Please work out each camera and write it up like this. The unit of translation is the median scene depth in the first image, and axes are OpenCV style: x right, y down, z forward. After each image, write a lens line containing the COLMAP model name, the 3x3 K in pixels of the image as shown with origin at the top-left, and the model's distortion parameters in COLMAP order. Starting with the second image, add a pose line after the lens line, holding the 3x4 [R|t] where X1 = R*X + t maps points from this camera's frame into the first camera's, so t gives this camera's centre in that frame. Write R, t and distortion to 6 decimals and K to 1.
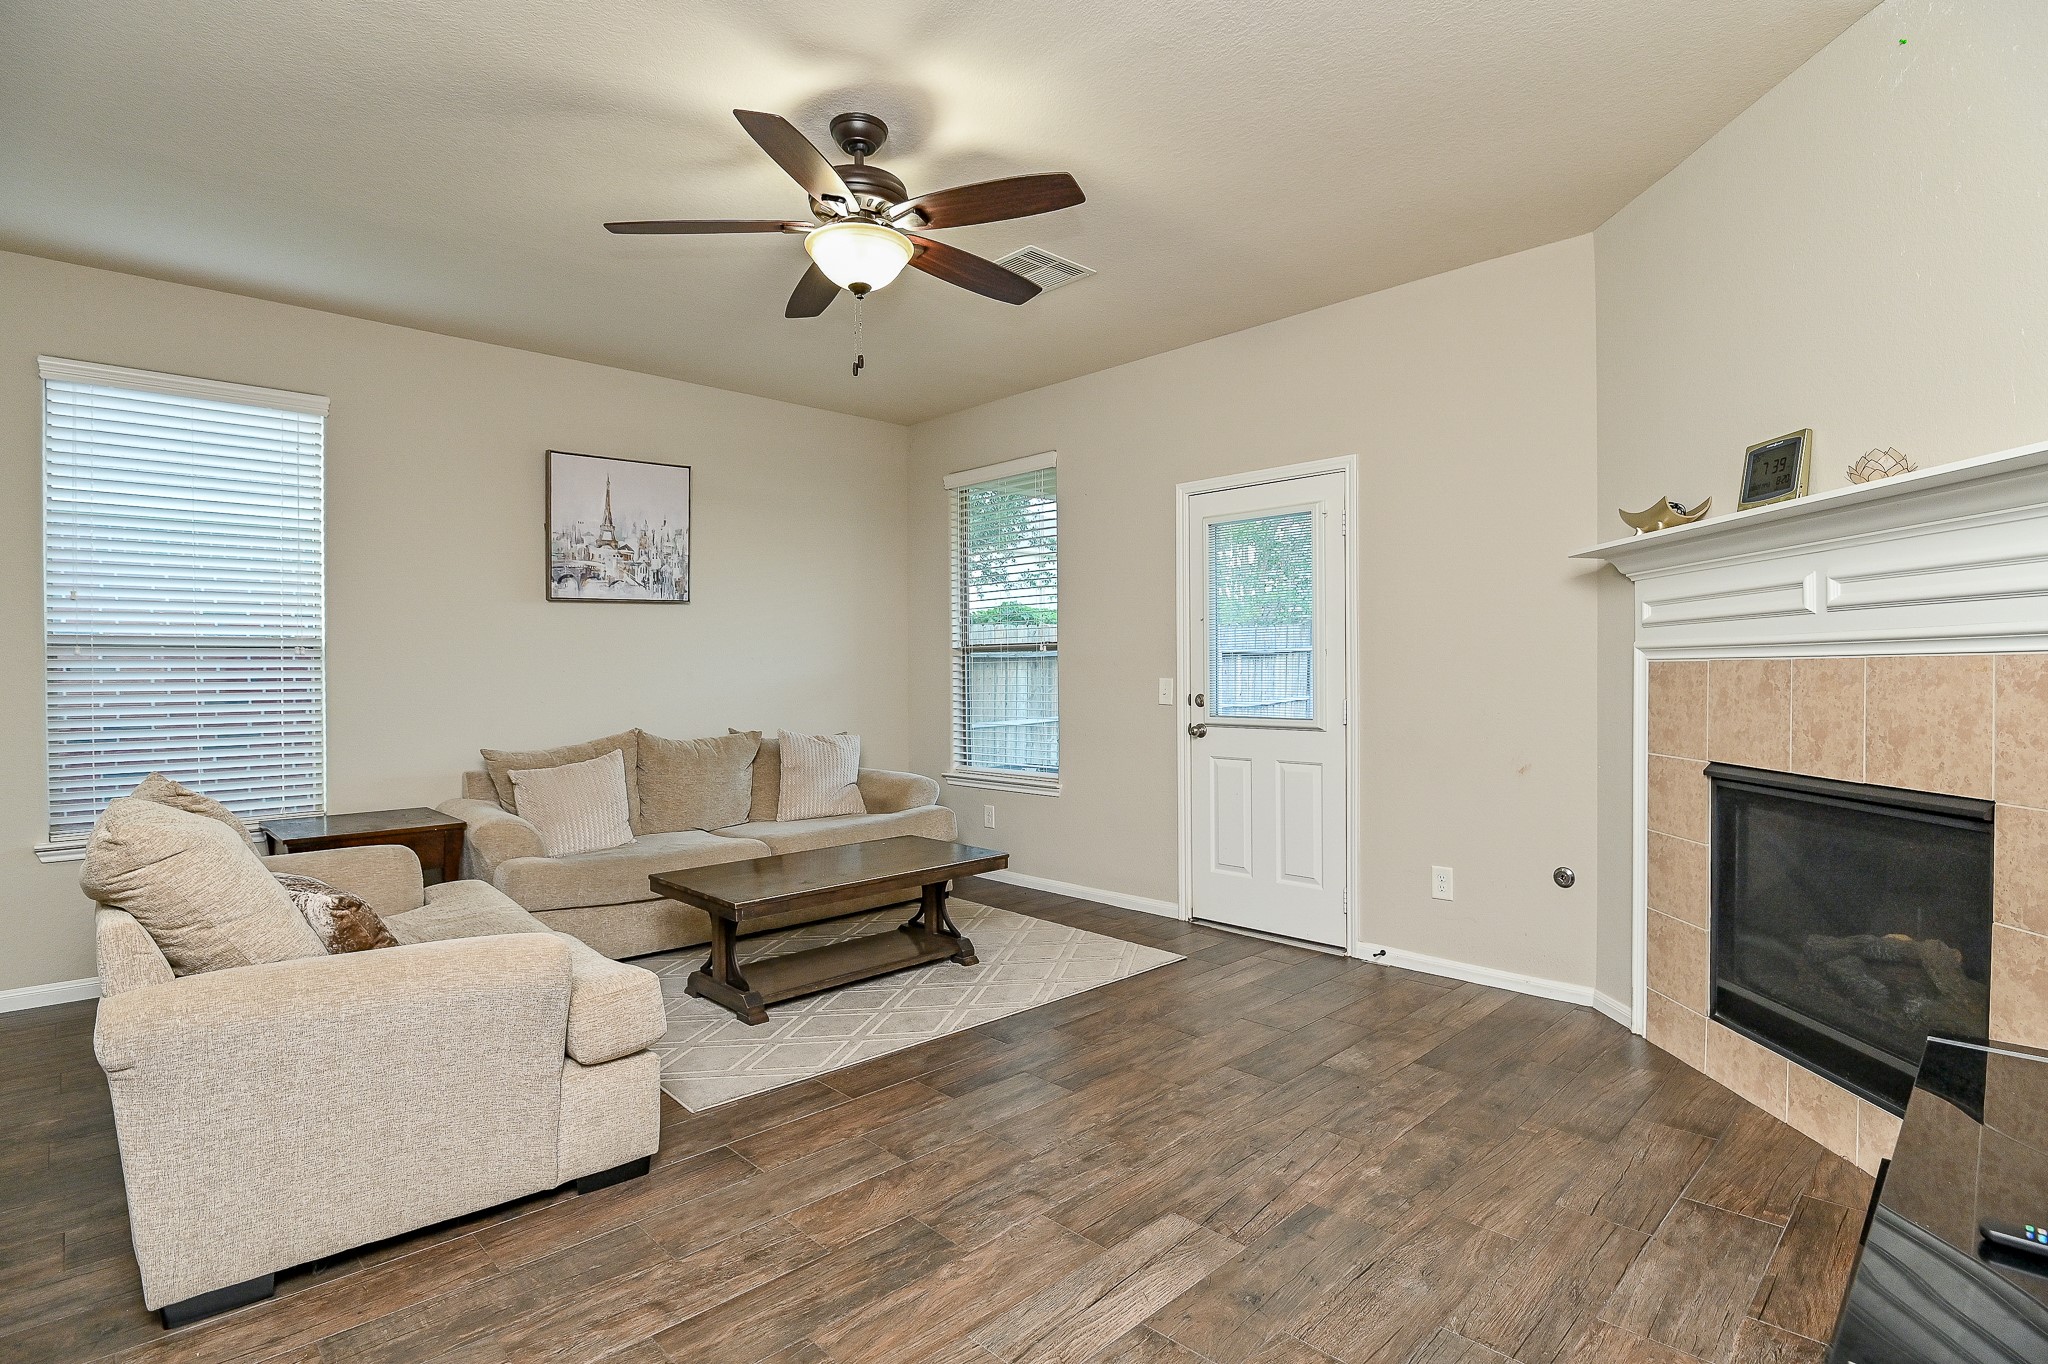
lens RADIAL K [[1004.7, 0, 1029.5], [0, 1004.7, 681.2], [0, 0, 1]] dist [-0.029565, -0.000980]
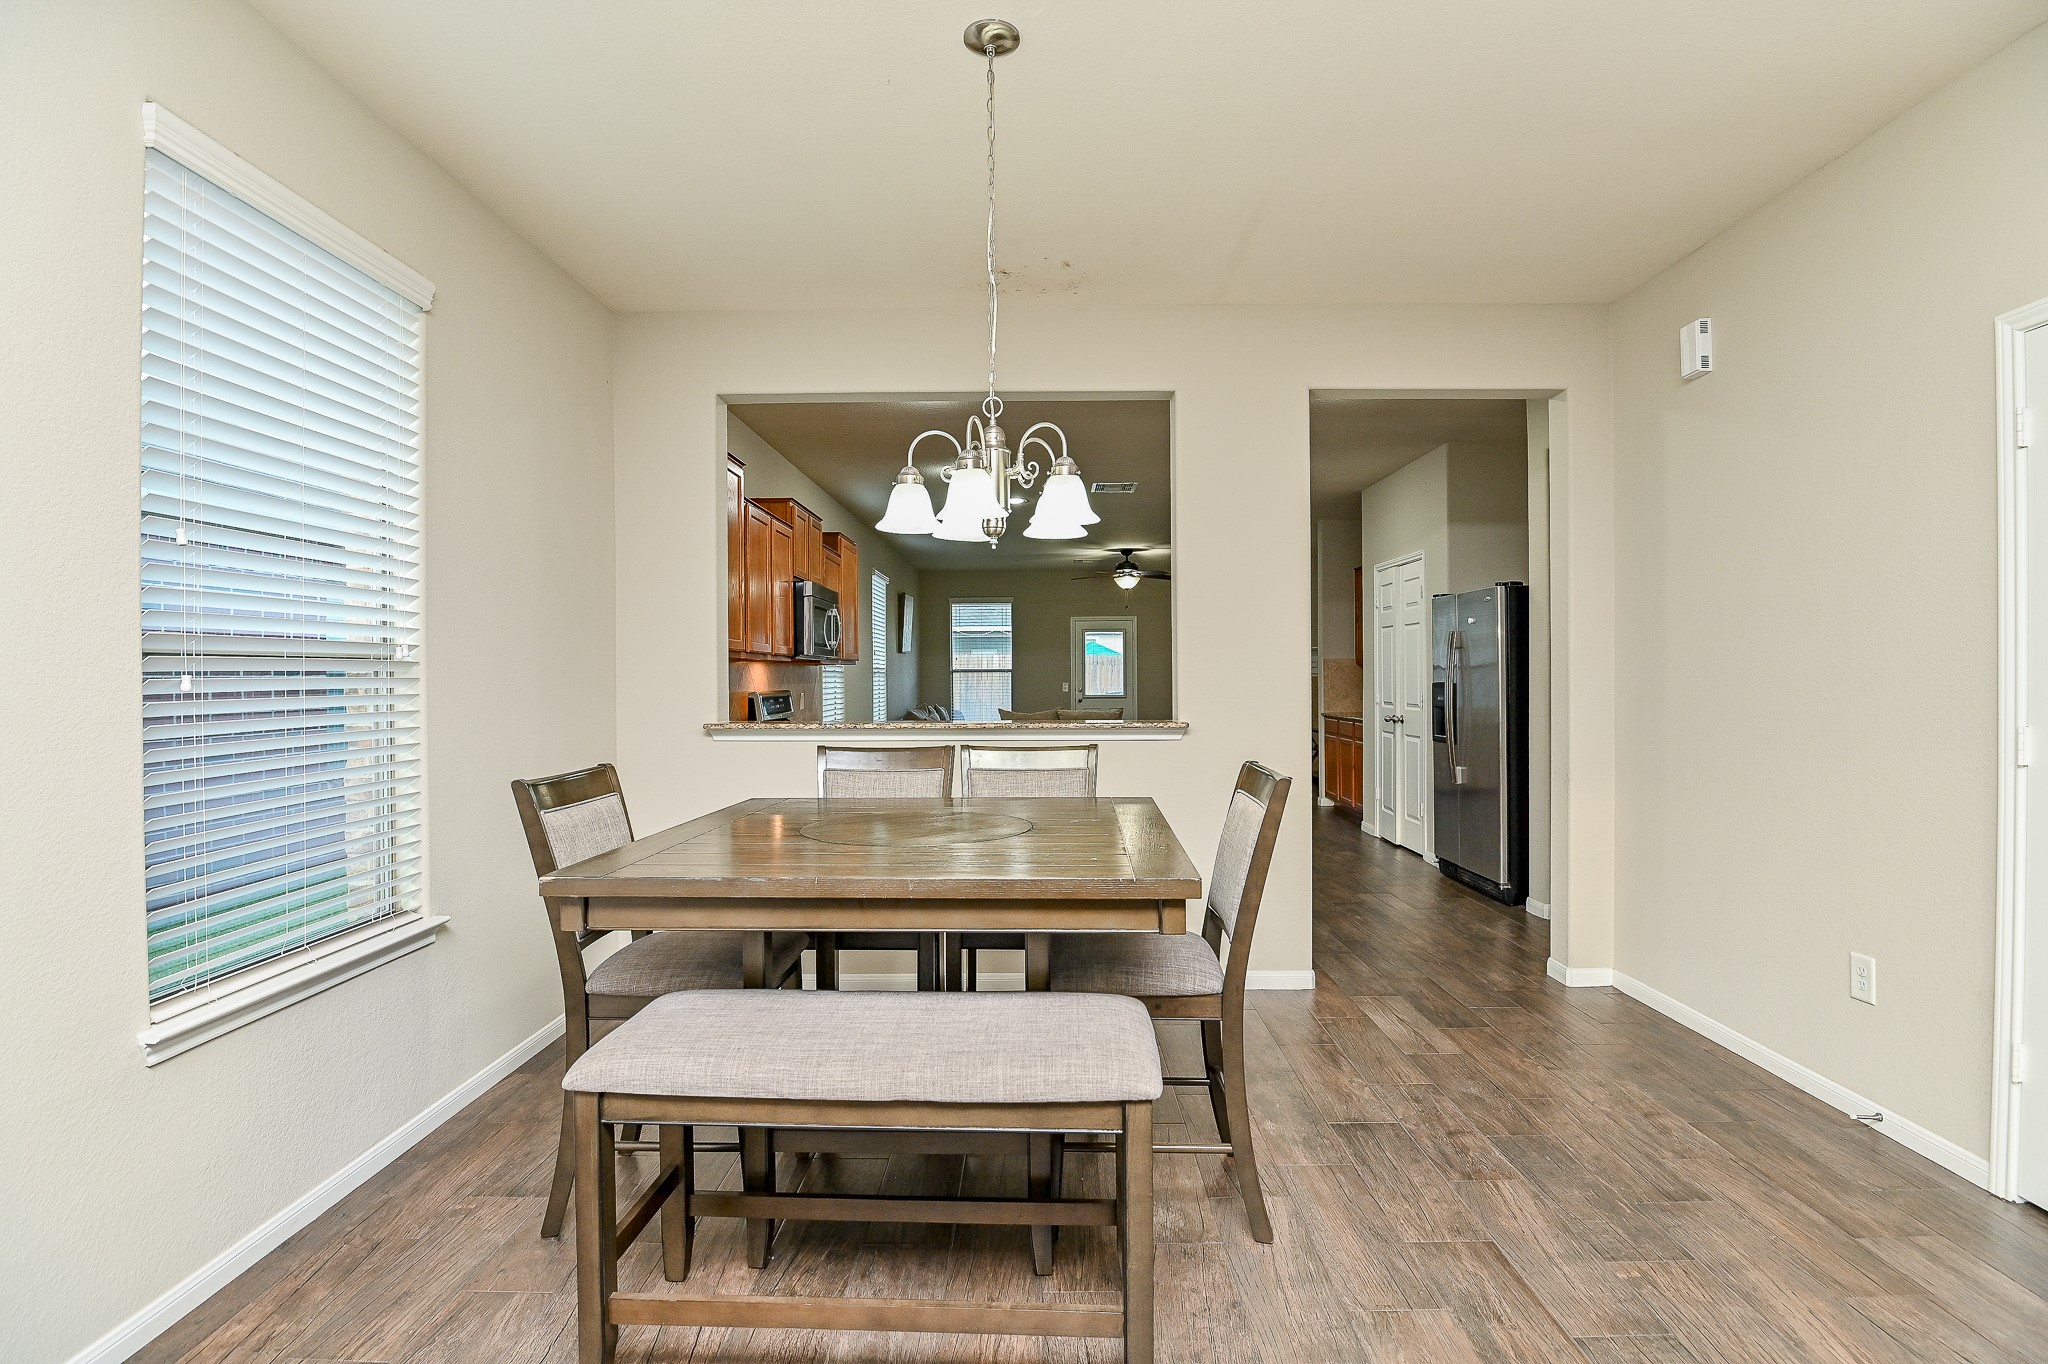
lens RADIAL K [[996.2, 0, 1024.0], [0, 996.2, 682.0], [0, 0, 1]] dist [-0.028458, -0.001271]
pose [[0.710844, -0.003577, 0.703341, -3.872039], [0.012647, 0.999890, -0.007697, 0.027583], [-0.703236, 0.014366, 0.710811, -1.884606]]
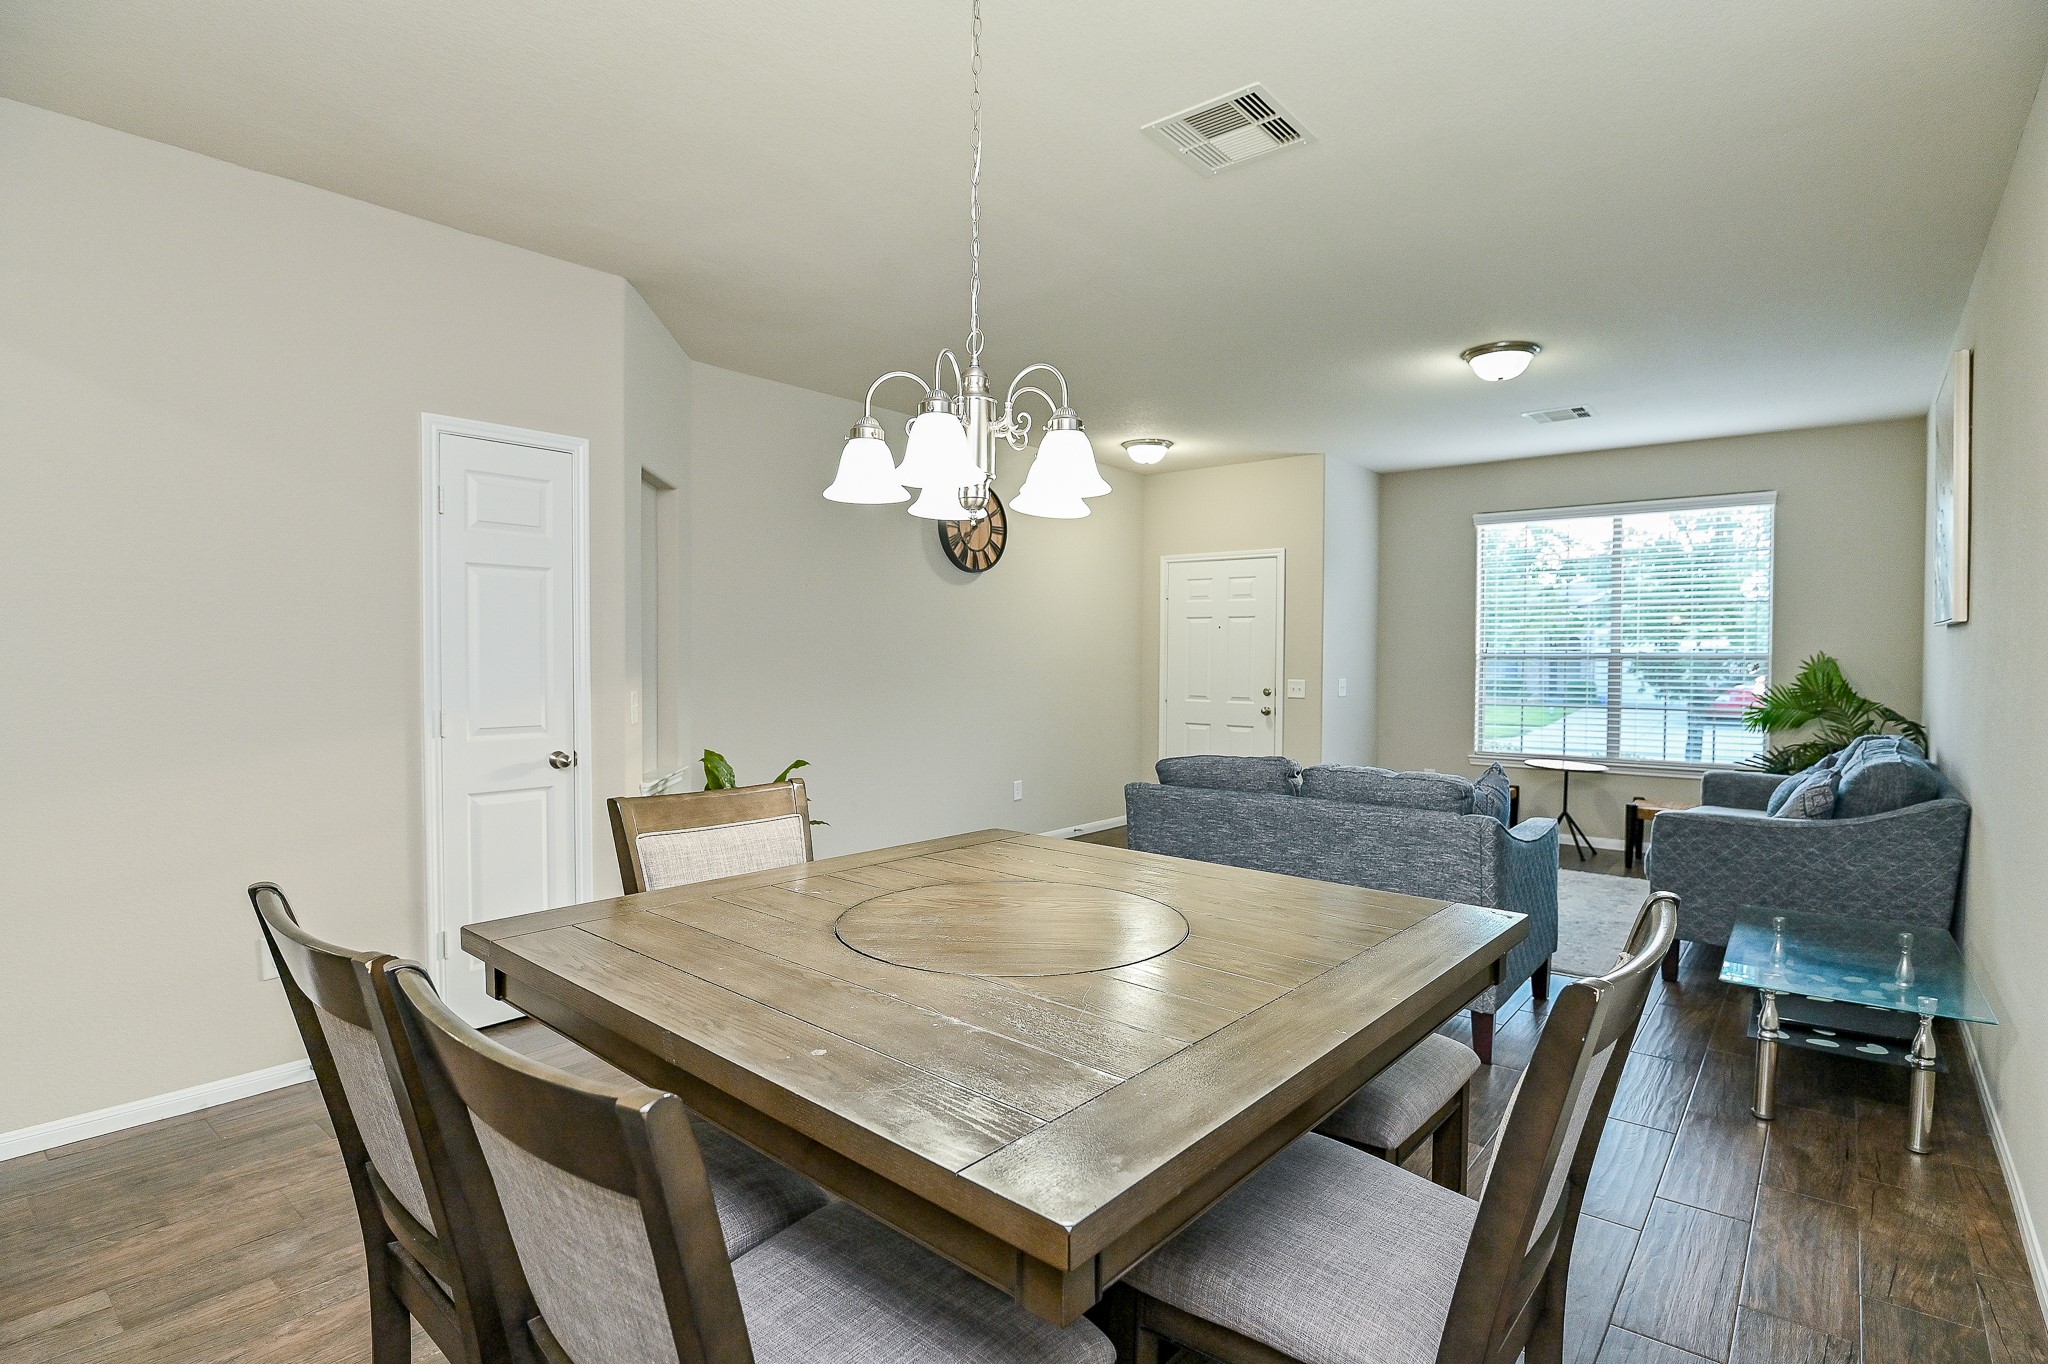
lens RADIAL K [[1004.7, 0, 1029.5], [0, 1004.7, 681.2], [0, 0, 1]] dist [-0.029565, -0.000980]
pose [[-0.994372, 0.002723, -0.105911, -3.215655], [-0.001421, 0.999237, 0.039028, -0.017335], [0.105936, 0.038958, -0.993609, -0.501902]]
